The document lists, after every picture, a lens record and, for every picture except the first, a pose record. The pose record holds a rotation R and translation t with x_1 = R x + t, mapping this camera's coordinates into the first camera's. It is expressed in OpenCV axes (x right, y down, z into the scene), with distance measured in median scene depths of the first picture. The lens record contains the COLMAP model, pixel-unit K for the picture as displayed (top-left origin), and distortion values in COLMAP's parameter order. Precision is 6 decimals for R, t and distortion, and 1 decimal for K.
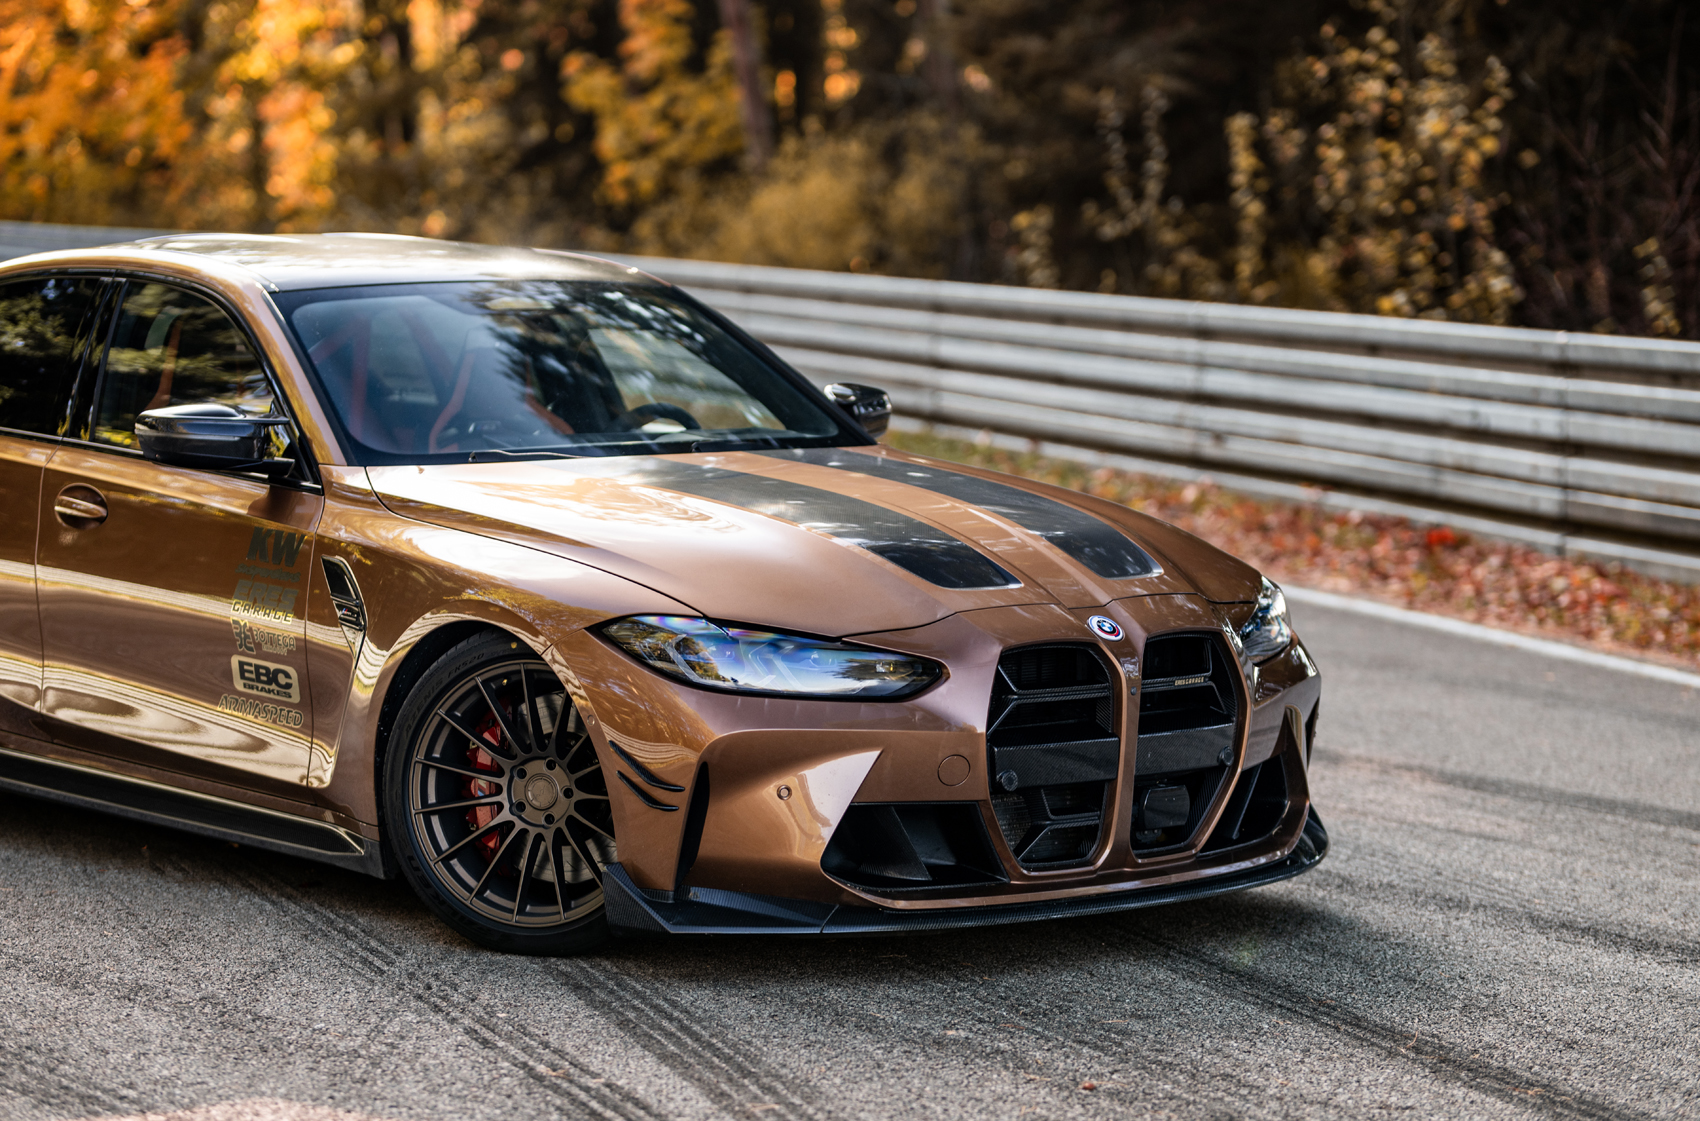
lens RADIAL K [[4185.1, 0, 875.8], [0, 4185.1, 552.6], [0, 0, 1]] dist [0.058557, -0.858534]
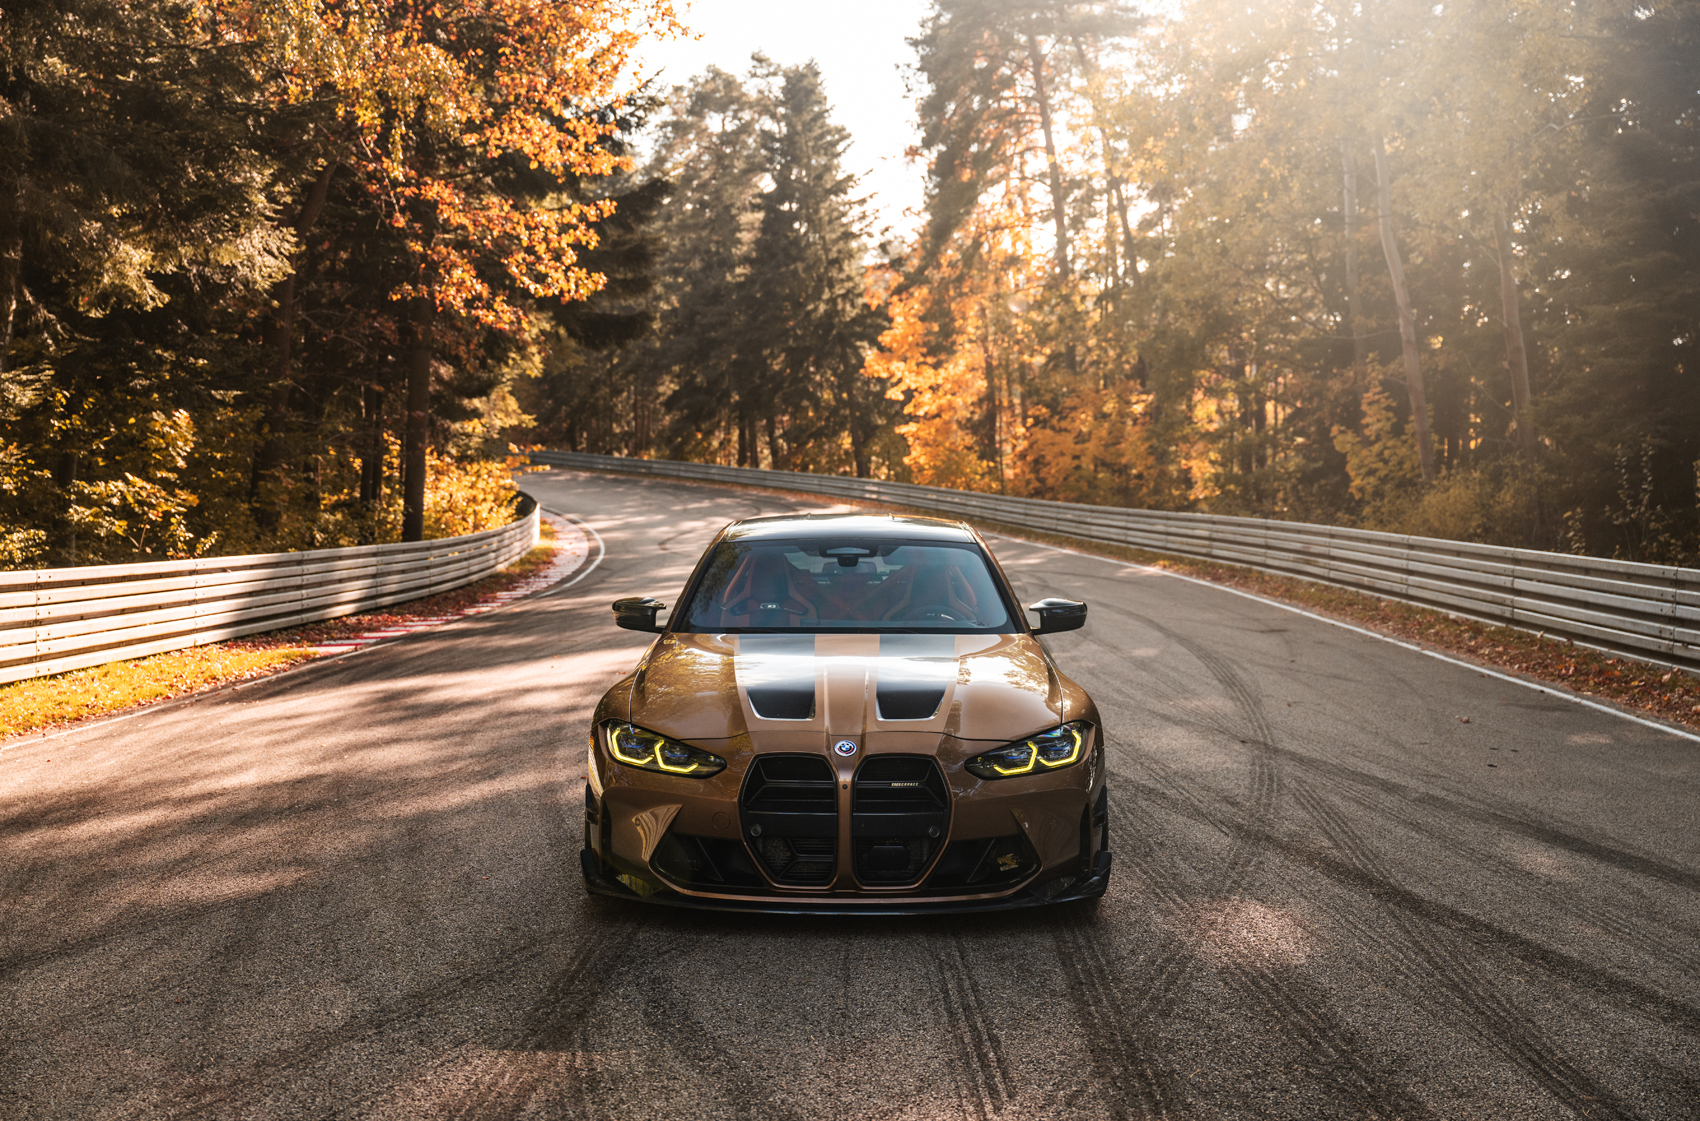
lens RADIAL K [[1832.2, 0, 850.0], [0, 1832.2, 560.5], [0, 0, 1]] dist [0.010380, -0.018002]
pose [[0.942606, 0.035314, -0.332033, 0.019565], [-0.050838, 0.997977, -0.038181, -0.038594], [0.330013, 0.052869, 0.942495, 0.434690]]
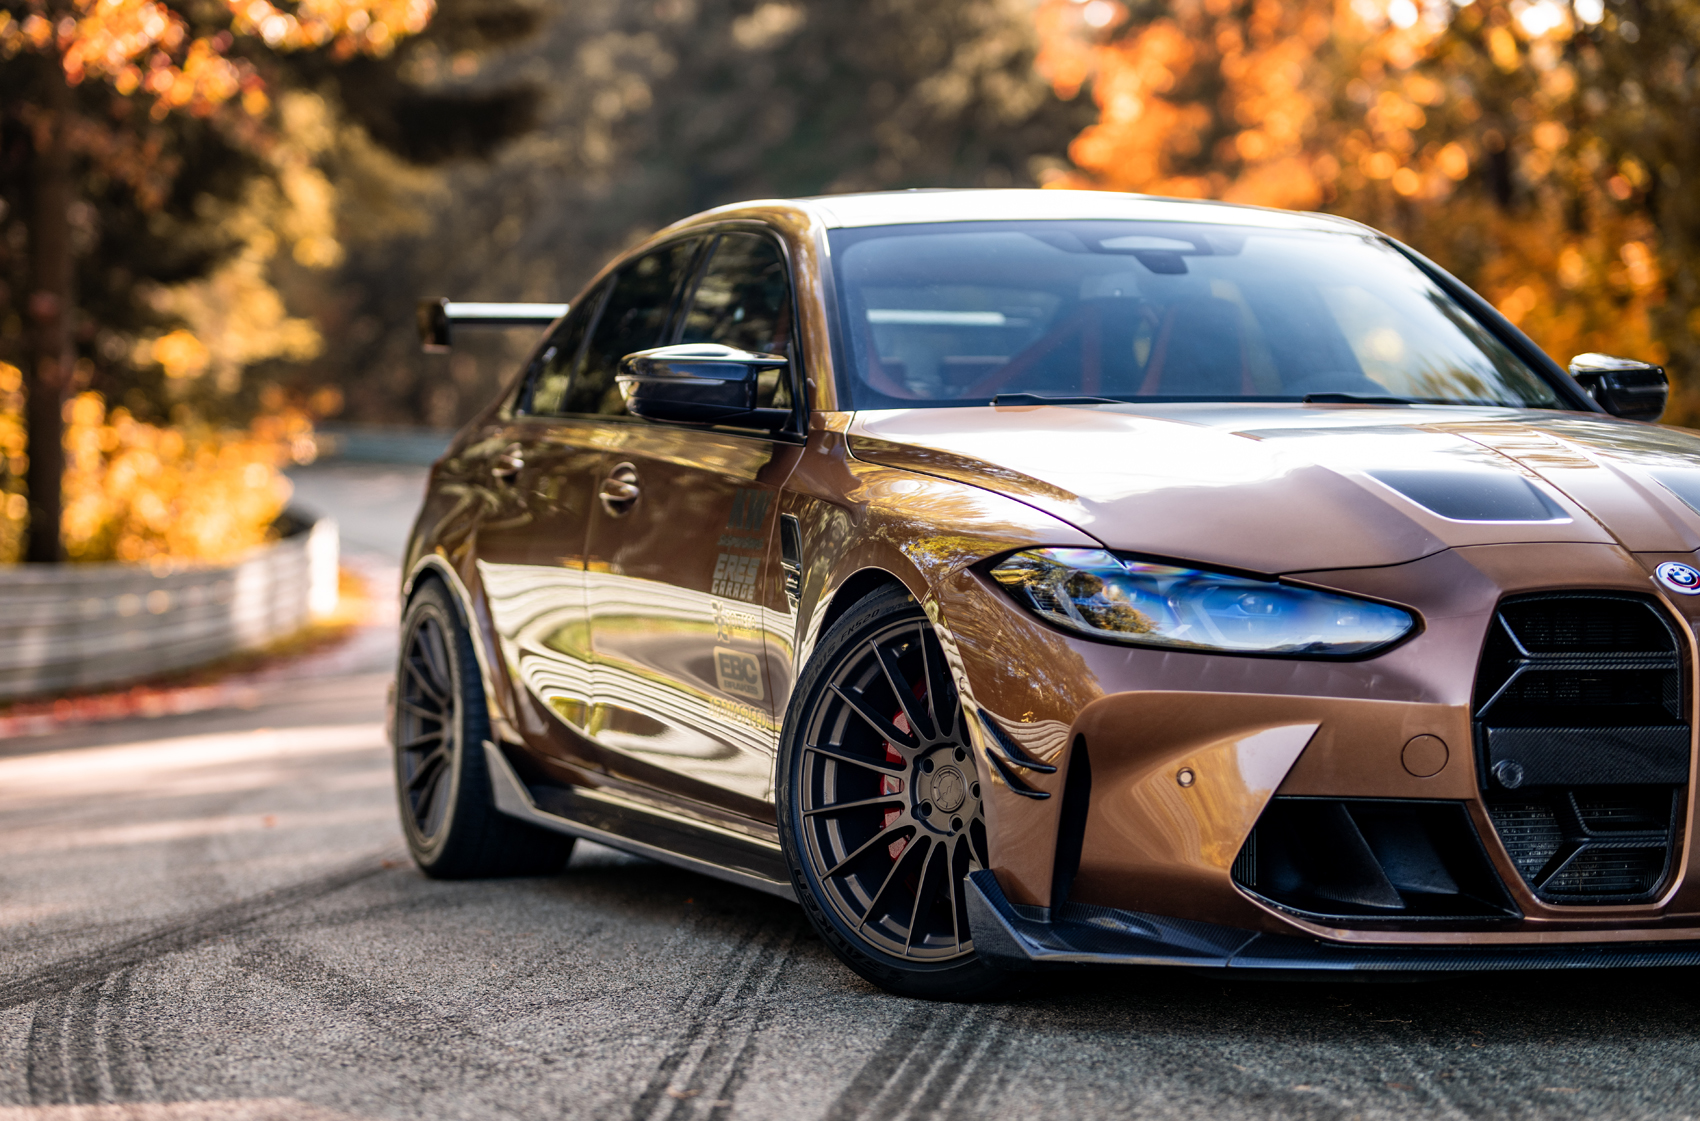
lens RADIAL K [[4185.1, 0, 875.8], [0, 4185.1, 552.6], [0, 0, 1]] dist [0.058557, -0.858534]
pose [[0.925178, -0.005073, -0.379499, 0.194946], [-0.024107, 0.997106, -0.072100, 0.067096], [0.378767, 0.075853, 0.922379, 0.265232]]
